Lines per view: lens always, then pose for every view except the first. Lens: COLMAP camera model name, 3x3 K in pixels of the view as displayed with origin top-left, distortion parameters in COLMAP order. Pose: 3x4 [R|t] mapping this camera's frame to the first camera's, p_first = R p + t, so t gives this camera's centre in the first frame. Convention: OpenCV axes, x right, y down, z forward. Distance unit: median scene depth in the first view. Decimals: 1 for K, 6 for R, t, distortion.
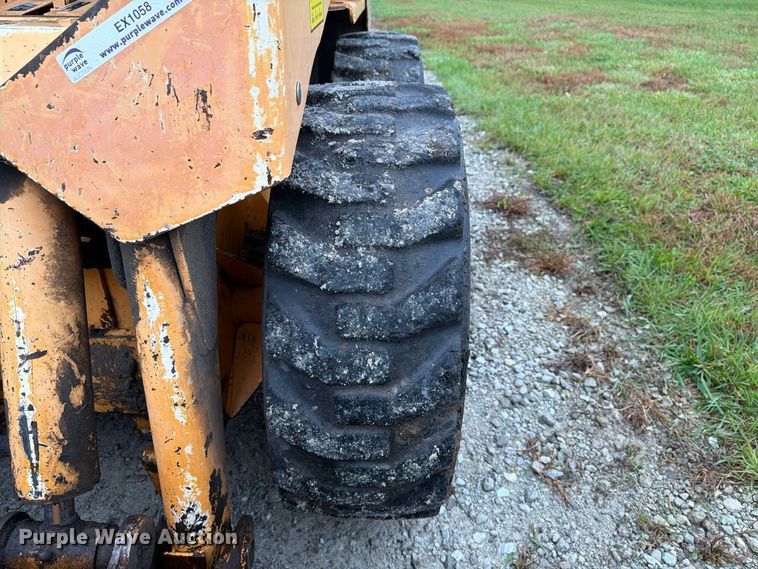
lens RADIAL K [[533.1, 0, 383.7], [0, 533.1, 285.2], [0, 0, 1]] dist [0.005861, -0.003011]
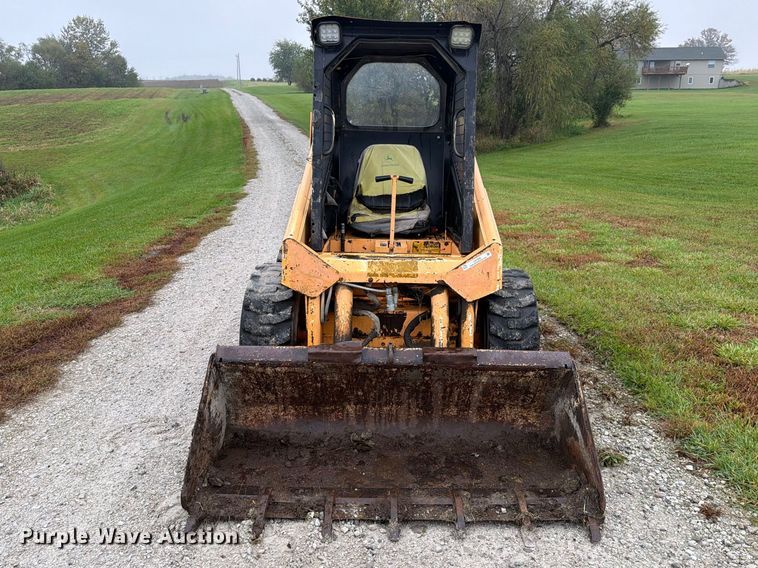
lens RADIAL K [[634.7, 0, 387.6], [0, 634.7, 273.9], [0, 0, 1]] dist [0.072408, -0.112236]
pose [[0.999980, -0.000772, 0.006198, -0.170377], [0.002749, 0.945491, -0.325638, 0.211386], [-0.005609, 0.325648, 0.945474, -0.614813]]
